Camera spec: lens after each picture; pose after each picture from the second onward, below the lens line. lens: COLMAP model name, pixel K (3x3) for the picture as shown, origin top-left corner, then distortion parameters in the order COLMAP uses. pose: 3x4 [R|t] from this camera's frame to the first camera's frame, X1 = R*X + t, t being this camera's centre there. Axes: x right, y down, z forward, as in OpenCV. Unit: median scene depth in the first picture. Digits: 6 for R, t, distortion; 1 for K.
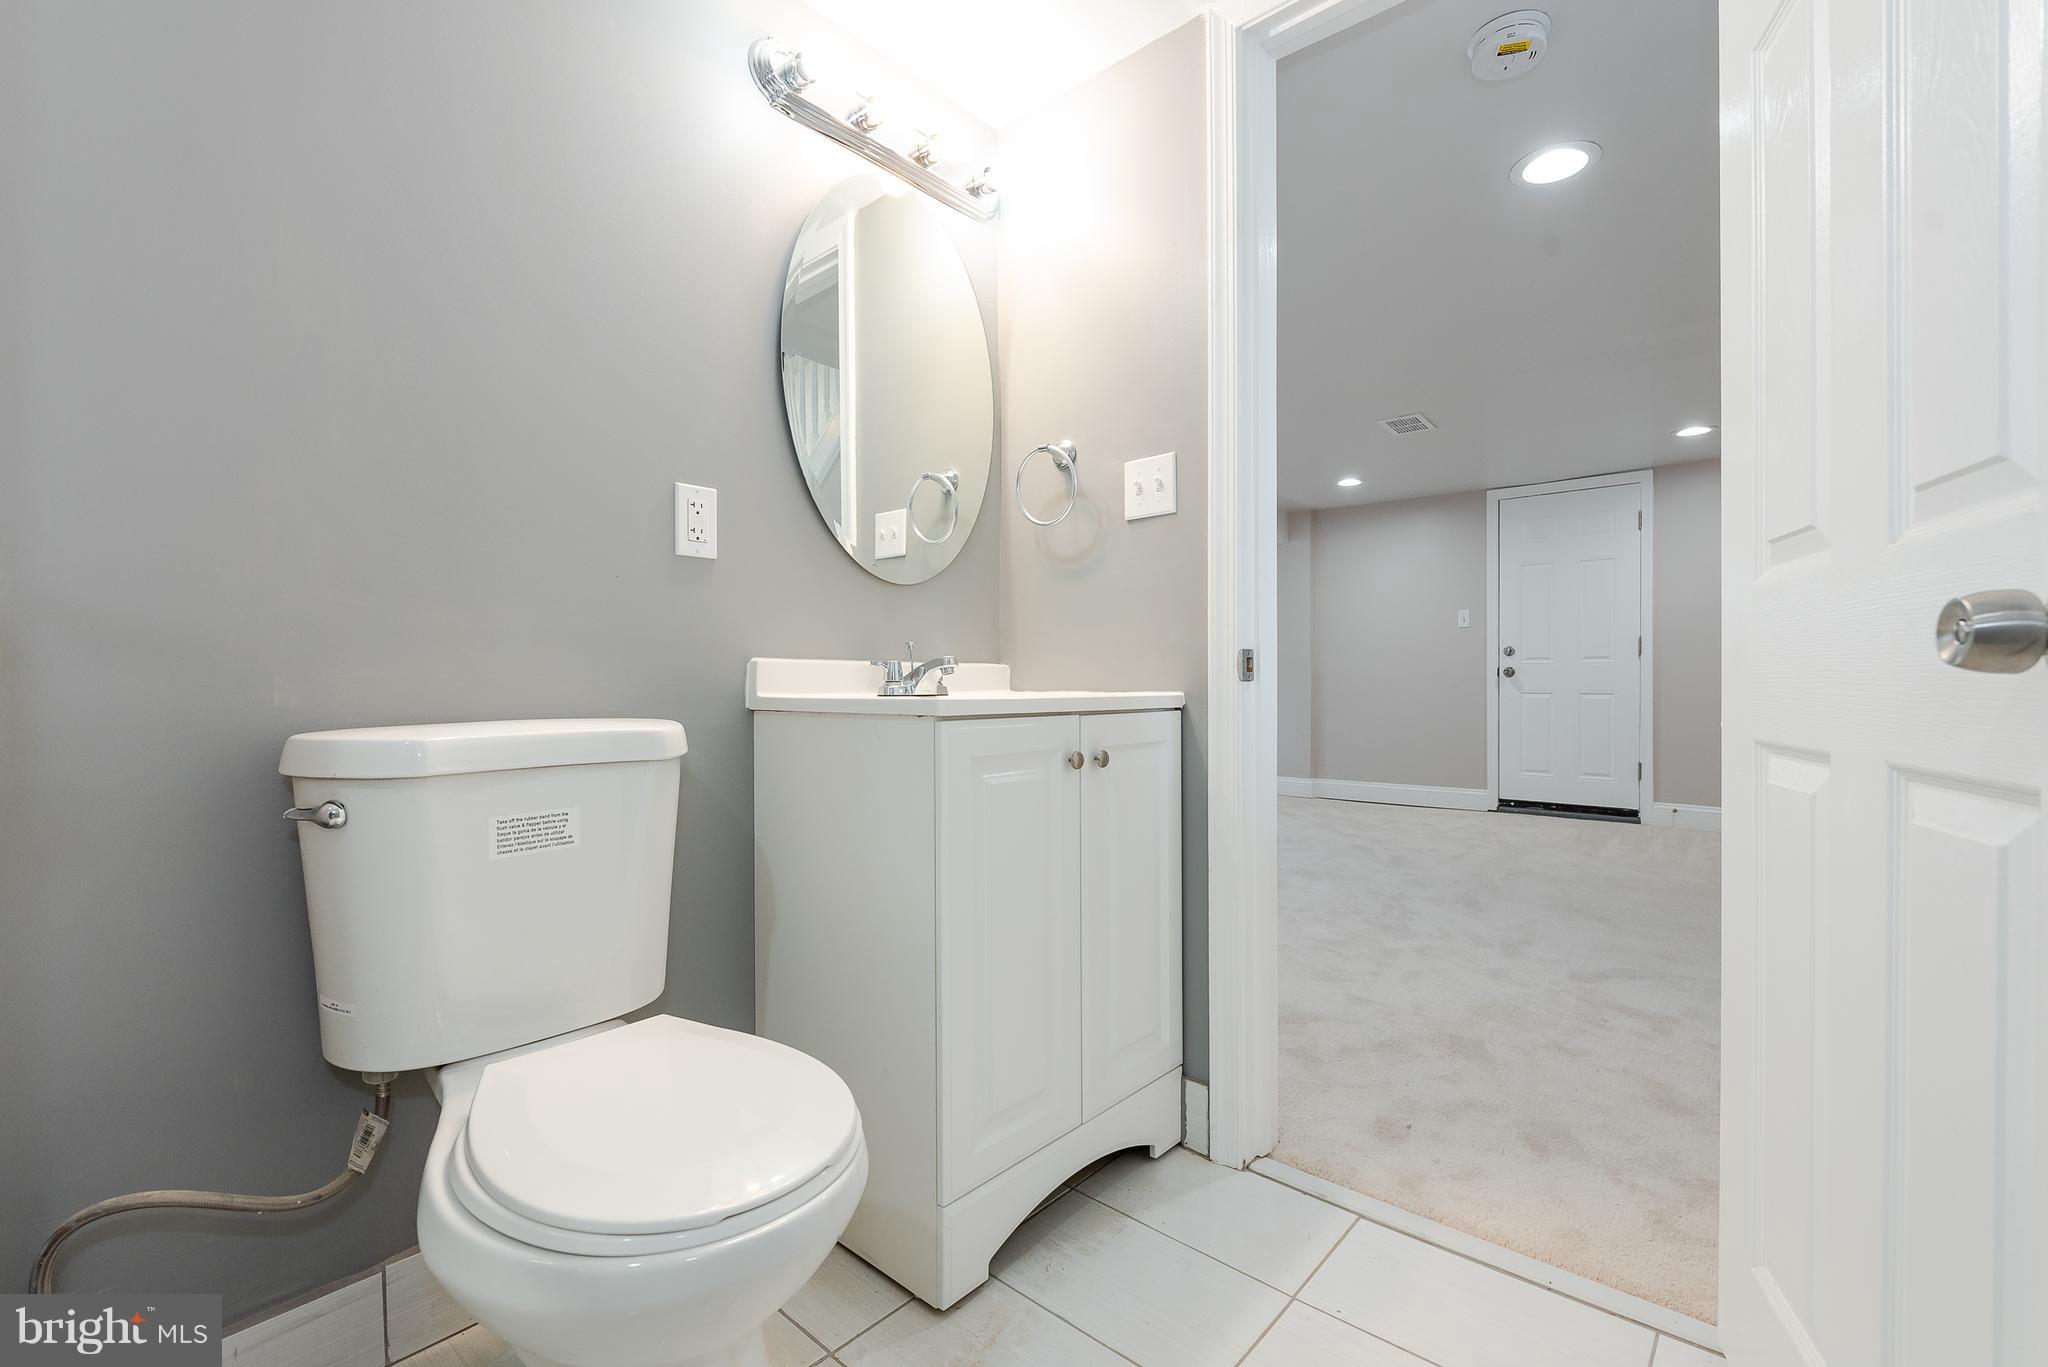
lens RADIAL K [[901.4, 0, 1036.7], [0, 901.4, 675.8], [0, 0, 1]] dist [0.015449, -0.009655]
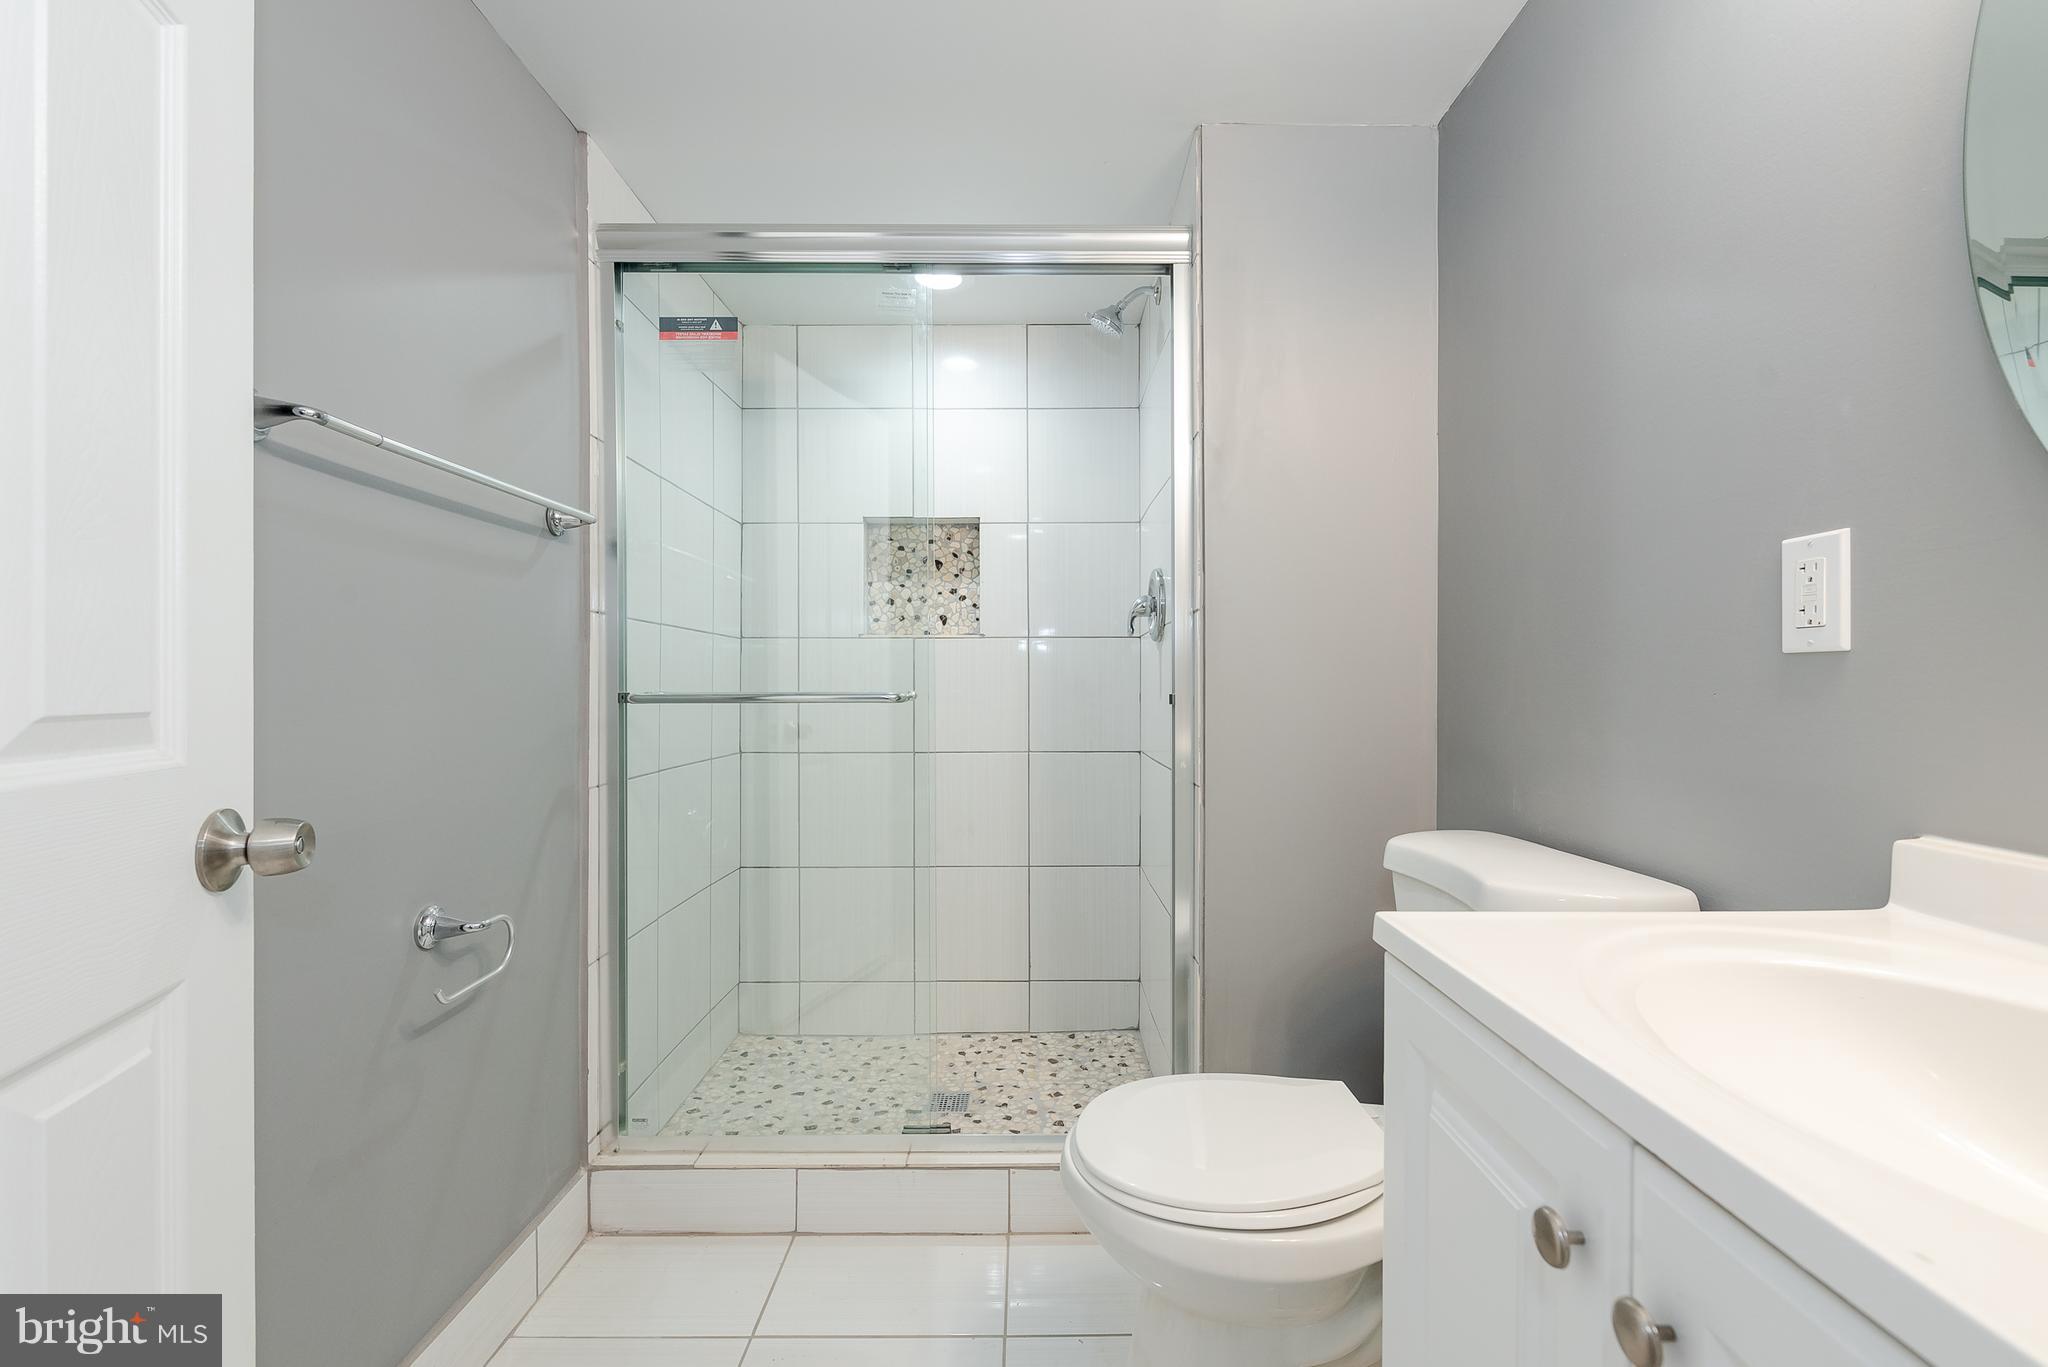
lens RADIAL K [[893.3, 0, 1024.0], [0, 893.3, 683.5], [0, 0, 1]] dist [-0.002570, -0.000701]
pose [[-0.758189, 0.001804, -0.652033, 0.408355], [-0.000158, 0.999996, 0.002950, -0.112805], [0.652035, 0.002339, -0.758185, 1.108601]]
